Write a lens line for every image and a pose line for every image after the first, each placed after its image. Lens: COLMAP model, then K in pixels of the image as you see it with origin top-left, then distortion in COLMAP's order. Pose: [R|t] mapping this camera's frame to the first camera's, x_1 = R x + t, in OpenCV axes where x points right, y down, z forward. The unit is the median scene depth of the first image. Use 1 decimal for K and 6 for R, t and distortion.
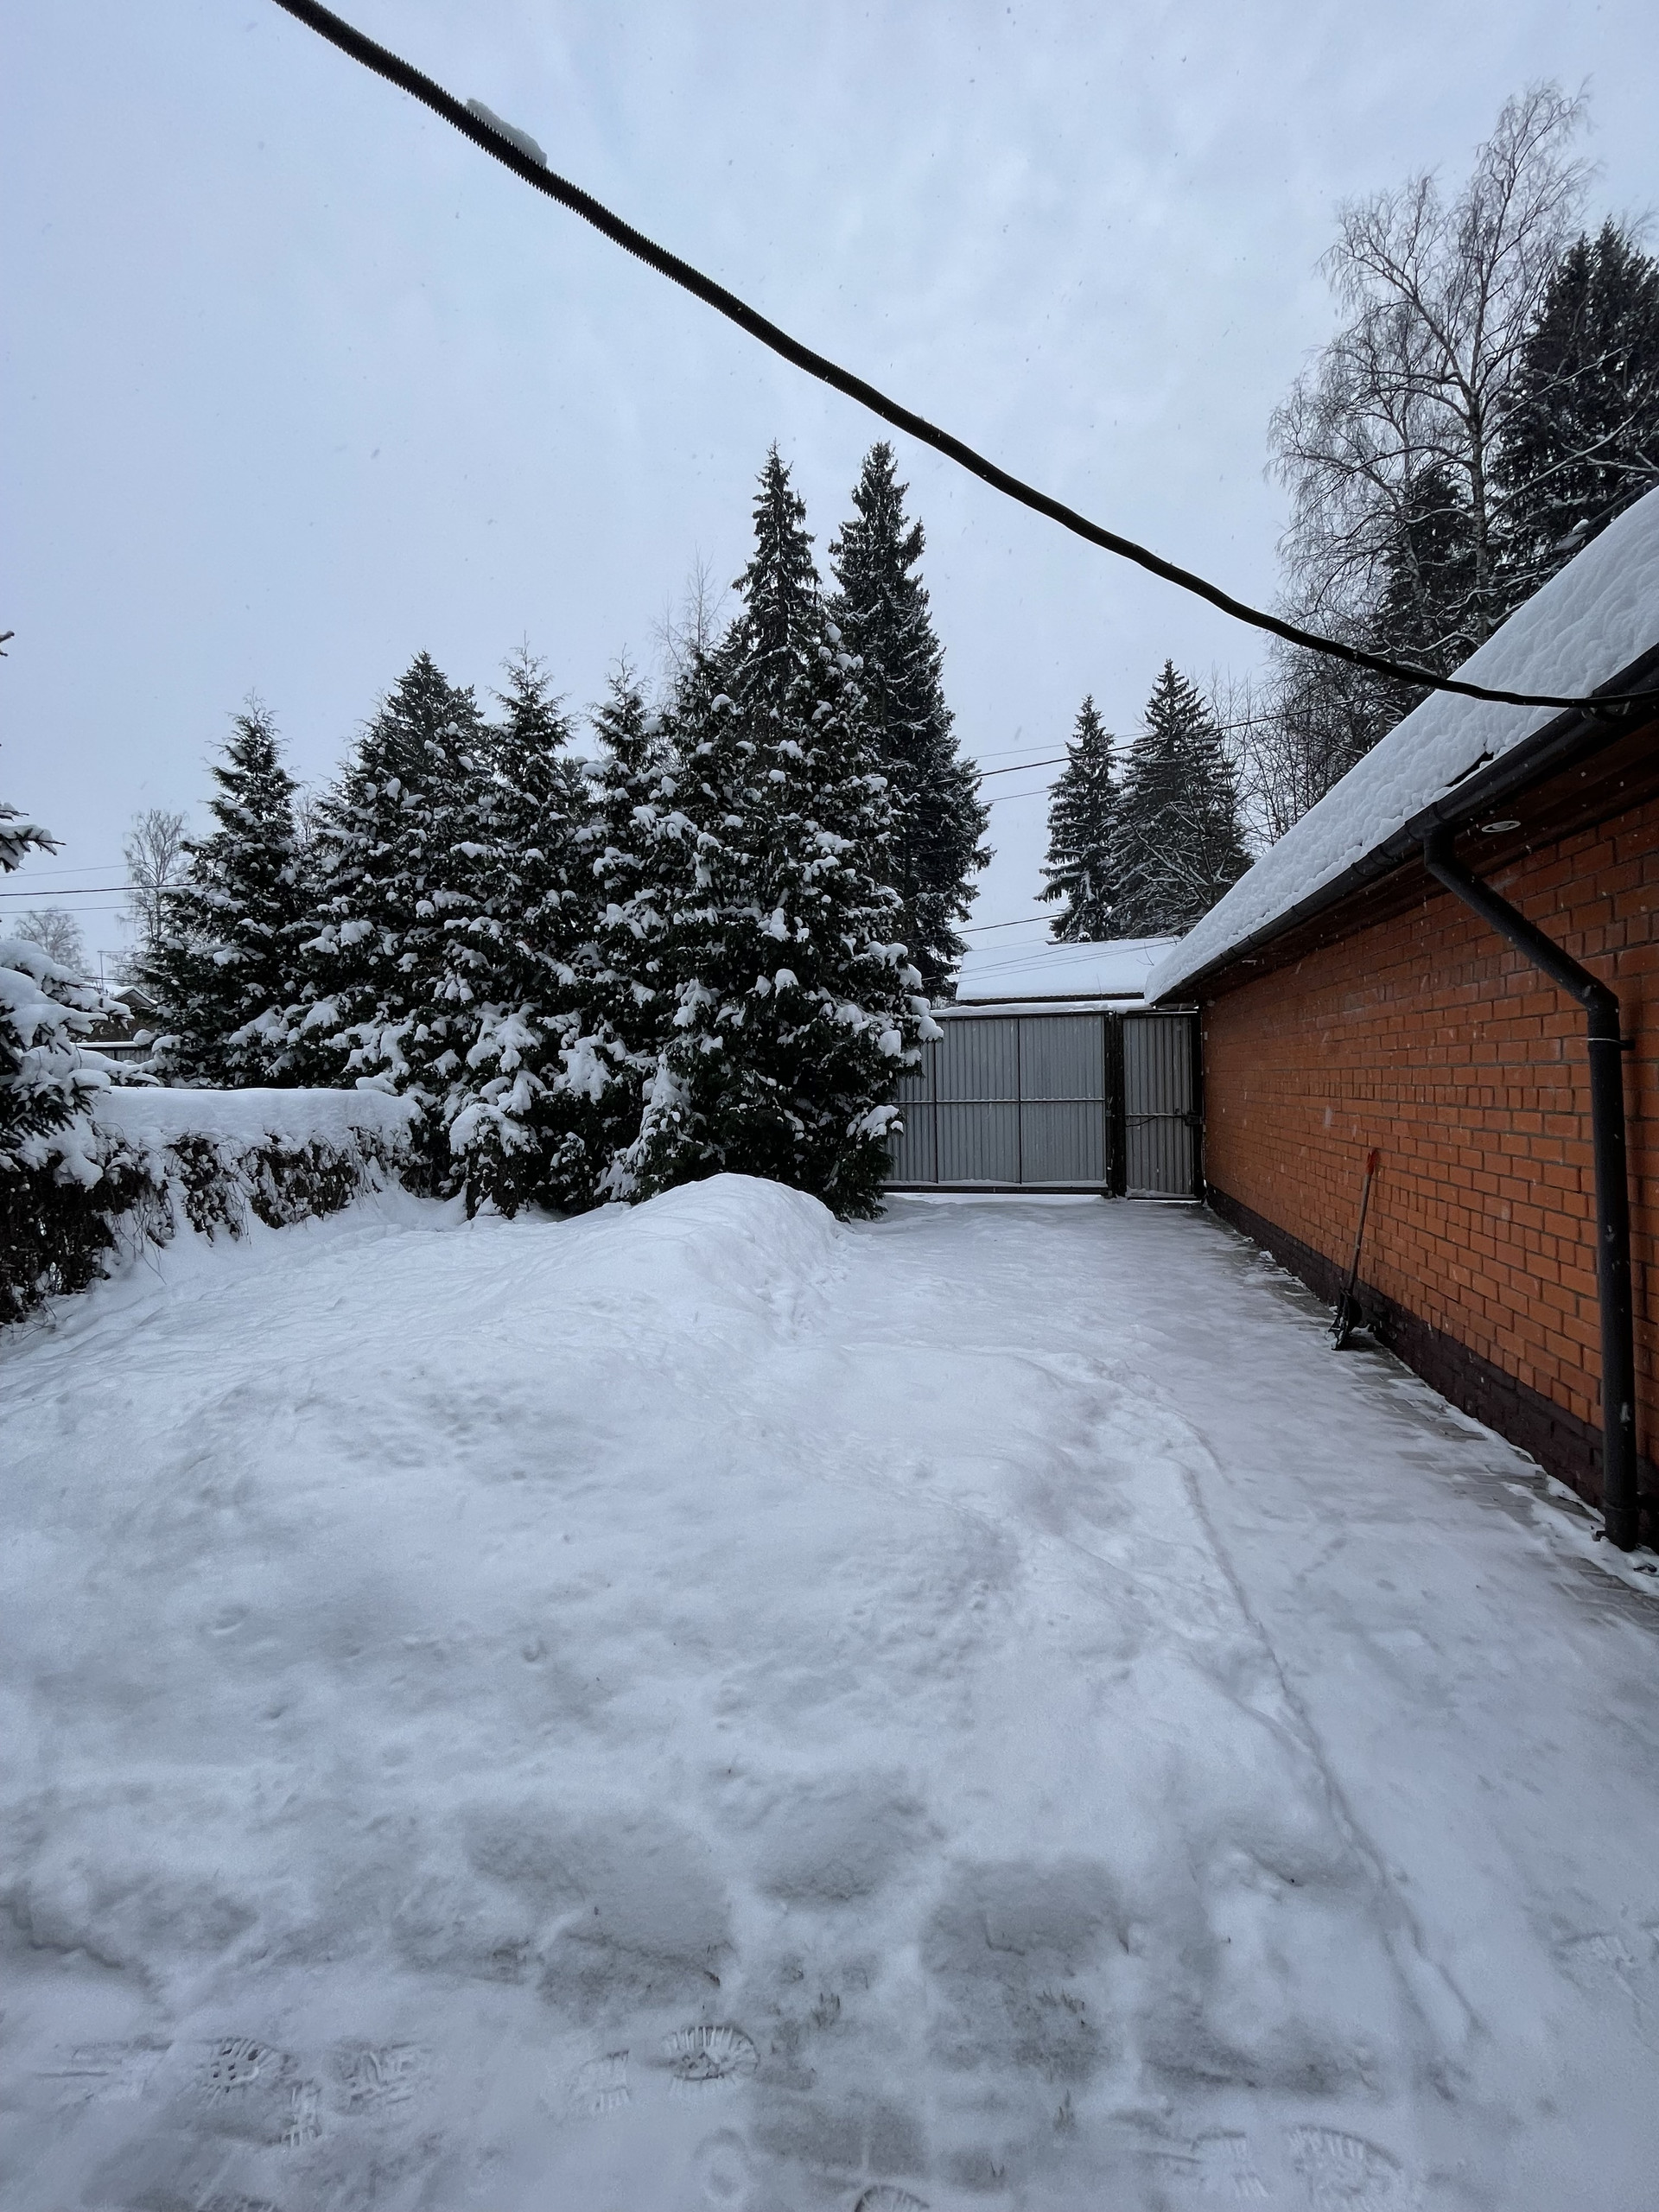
lens RADIAL K [[892.7, 0, 829.5], [0, 892.7, 1103.0], [0, 0, 1]] dist [-0.000401, 0.000039]
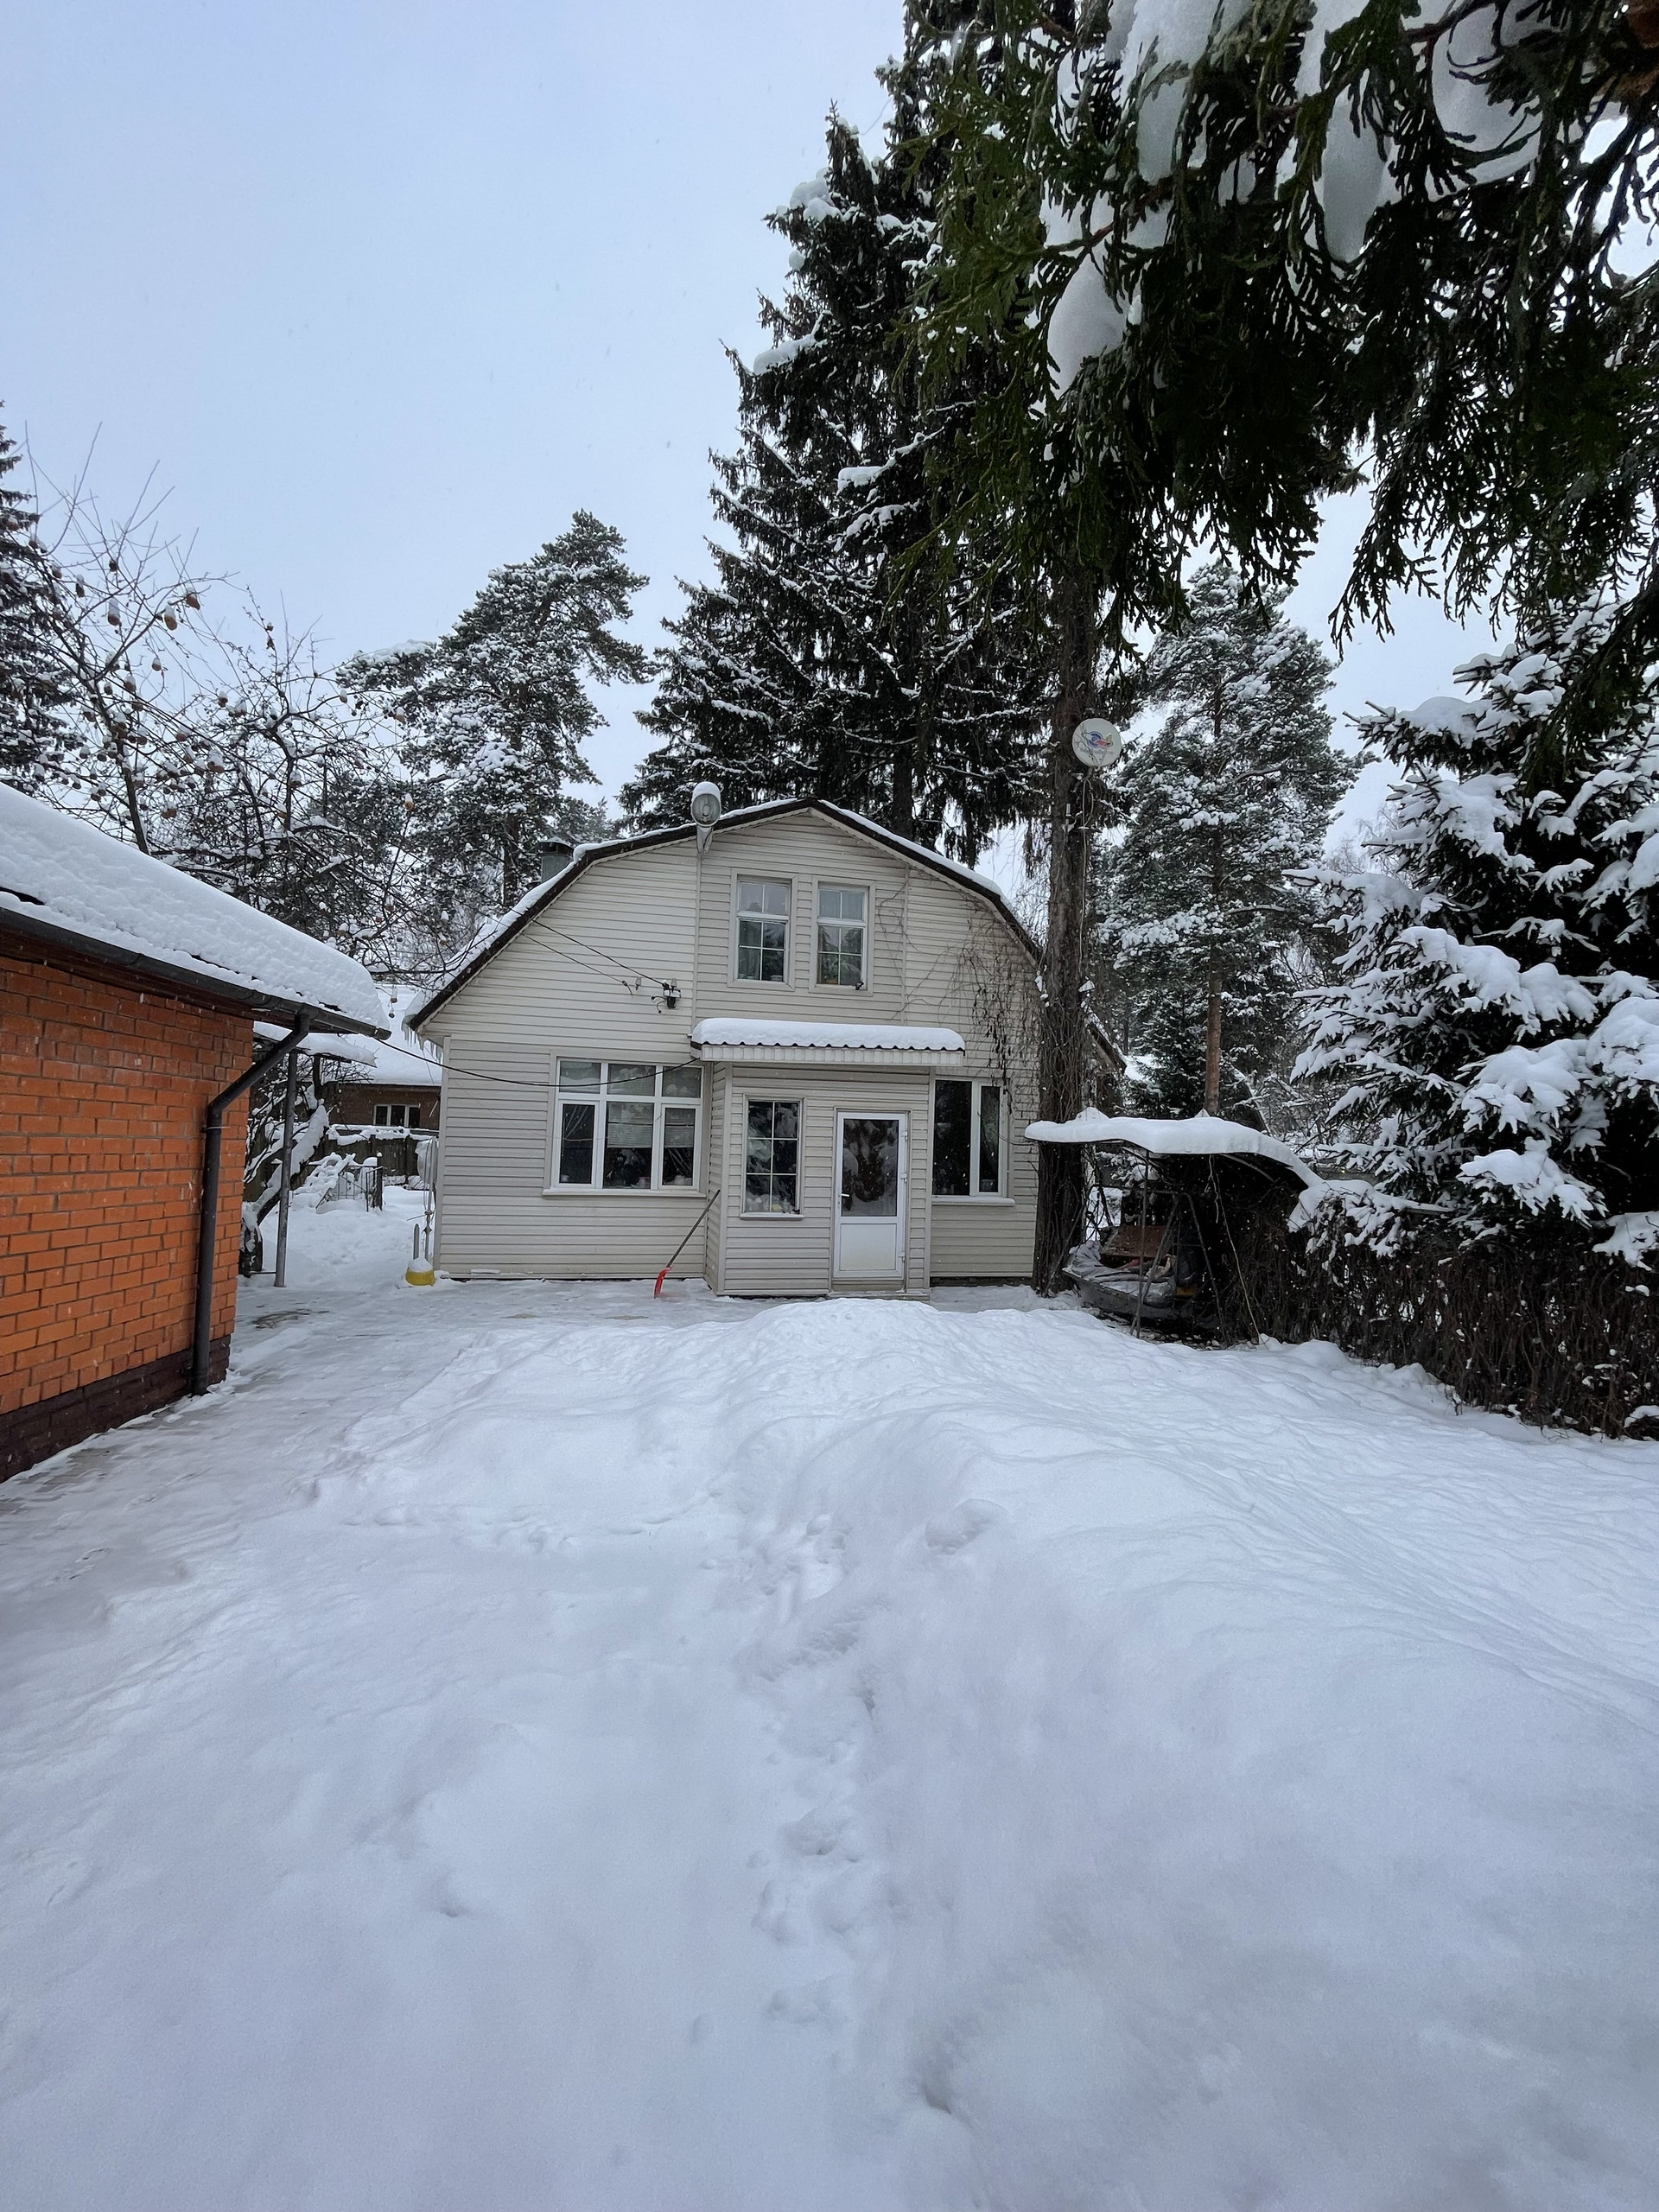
lens RADIAL K [[892.7, 0, 824.5], [0, 892.7, 1096.5], [0, 0, 1]] dist [-0.000401, 0.000039]
pose [[-0.947416, -0.029822, -0.318612, 0.174305], [-0.018875, 0.999122, -0.037392, -0.064661], [0.319447, -0.029412, -0.947147, 2.270564]]
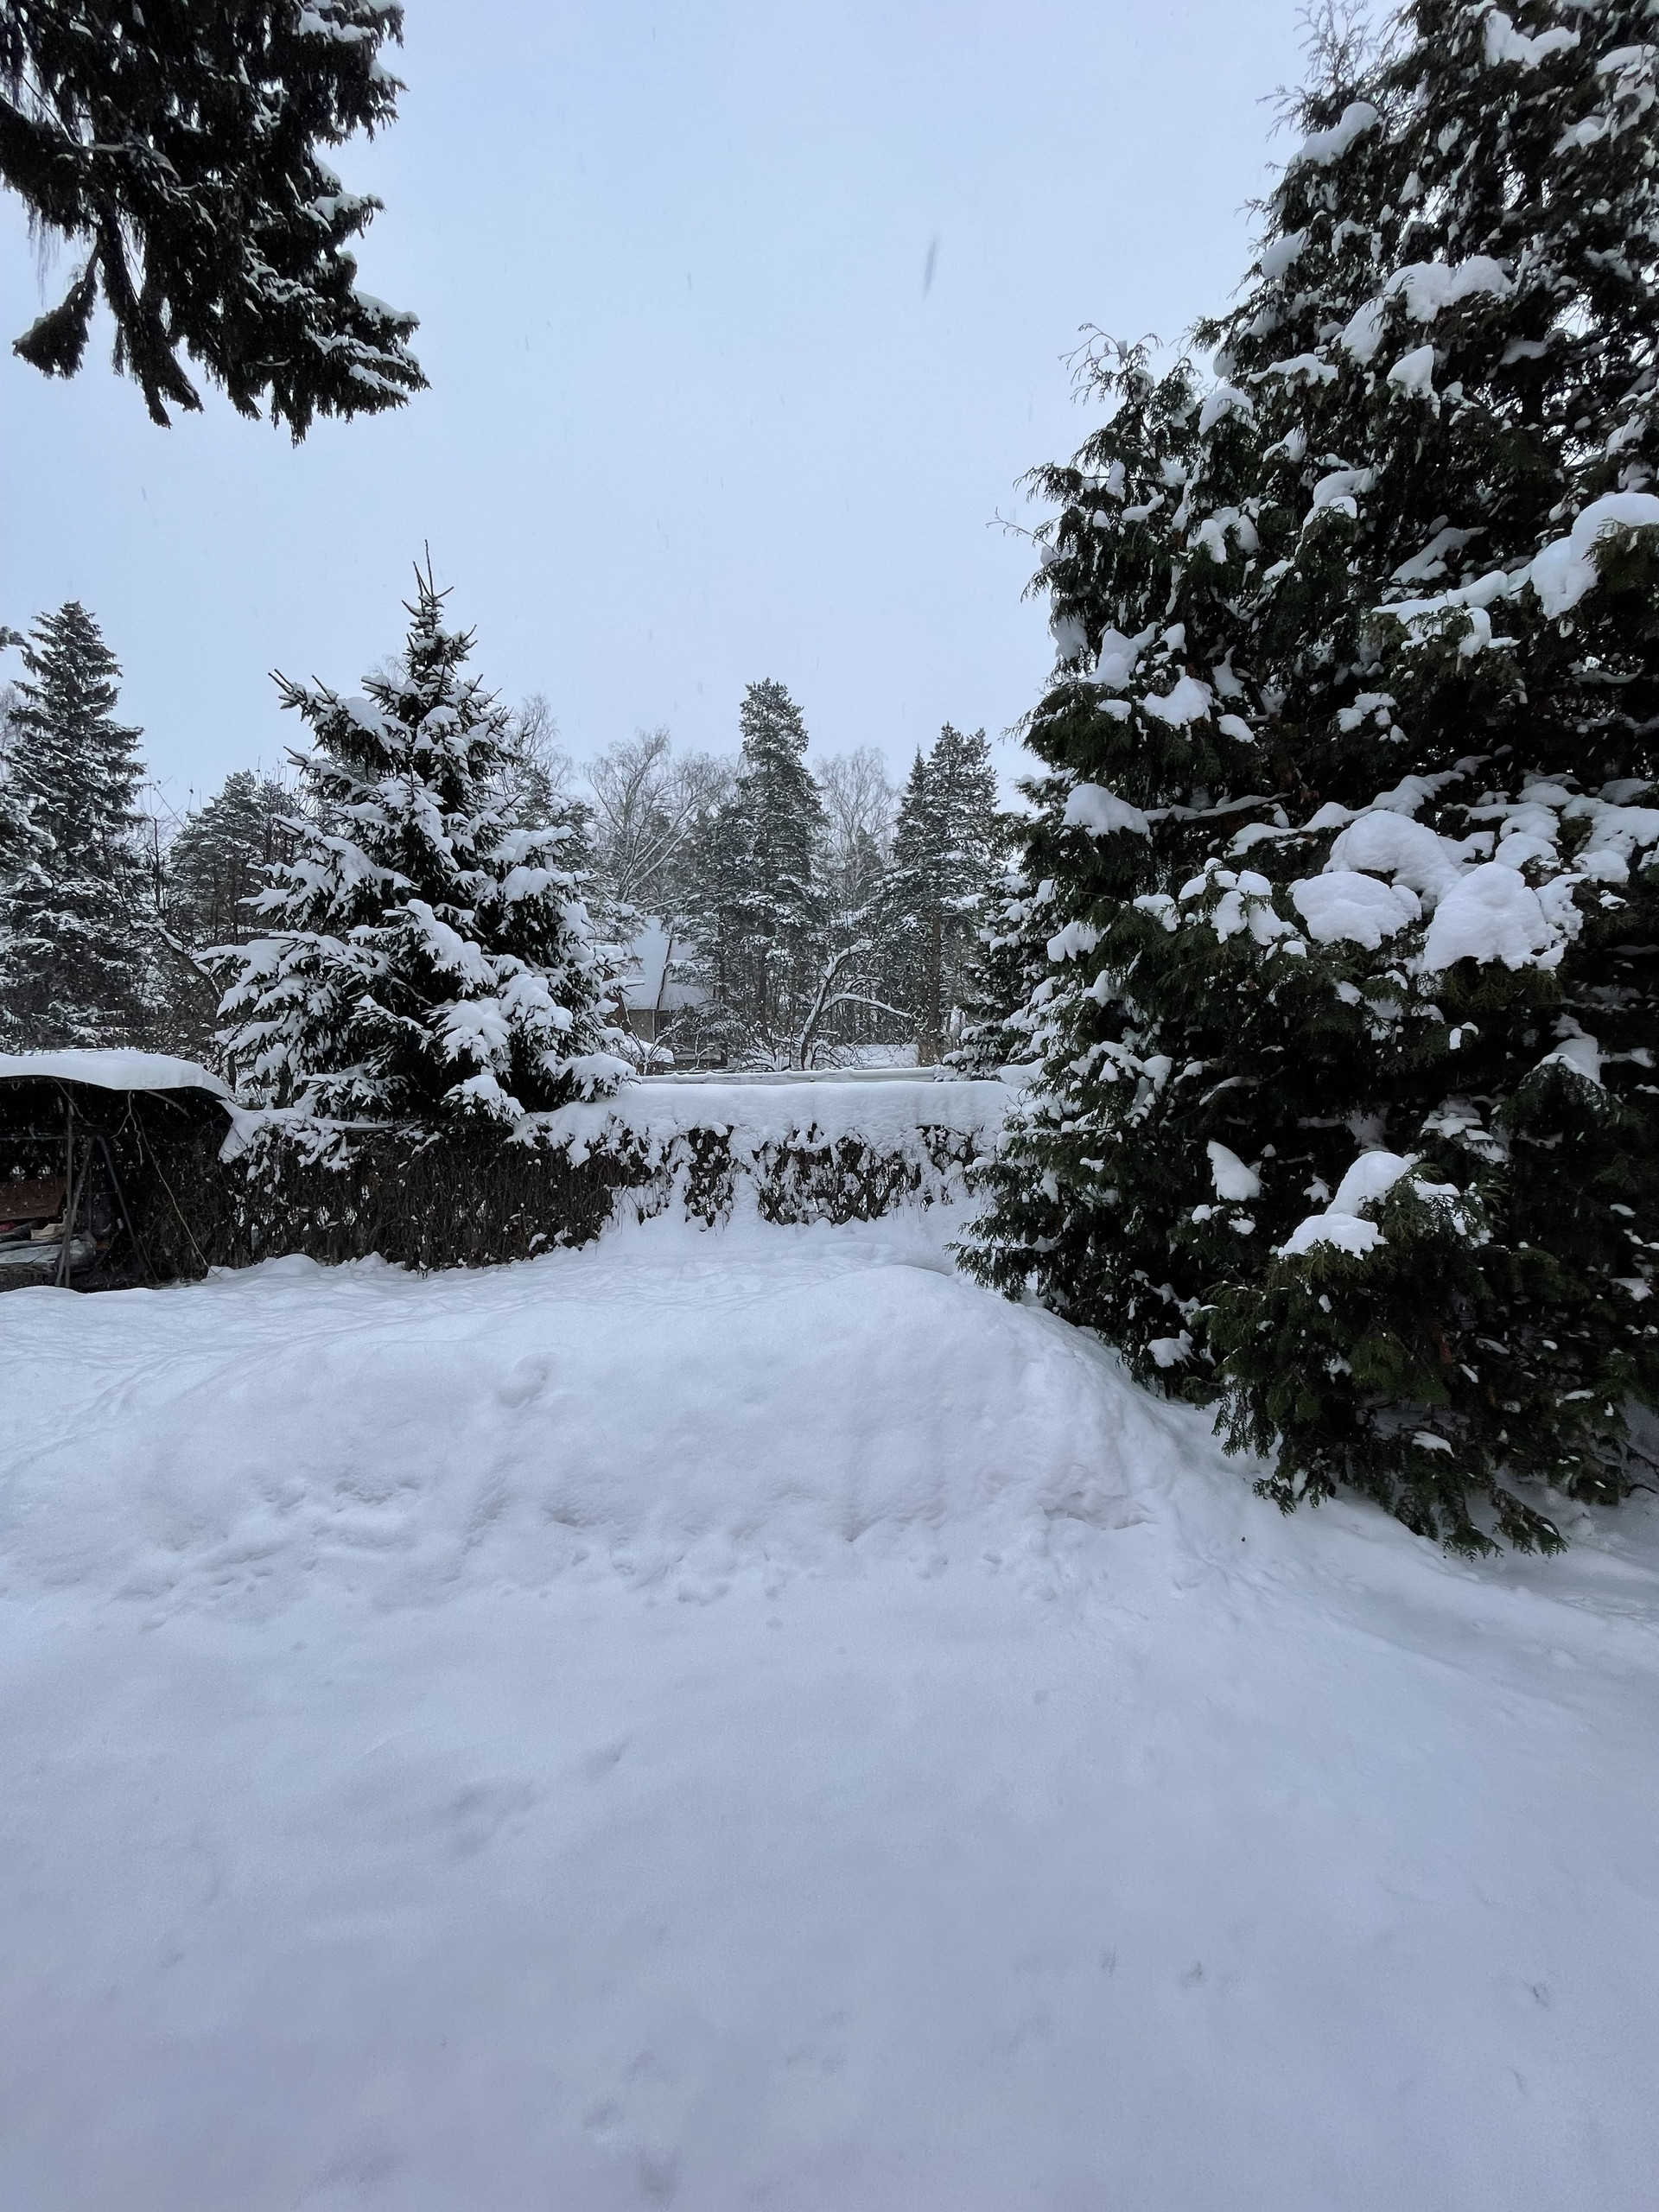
lens RADIAL K [[892.7, 0, 825.3], [0, 892.7, 1102.9], [0, 0, 1]] dist [-0.000401, 0.000039]
pose [[0.147252, 0.024012, -0.988807, 0.714813], [0.004814, 0.999676, 0.024993, -0.039202], [0.989087, -0.008441, 0.147089, 1.788677]]
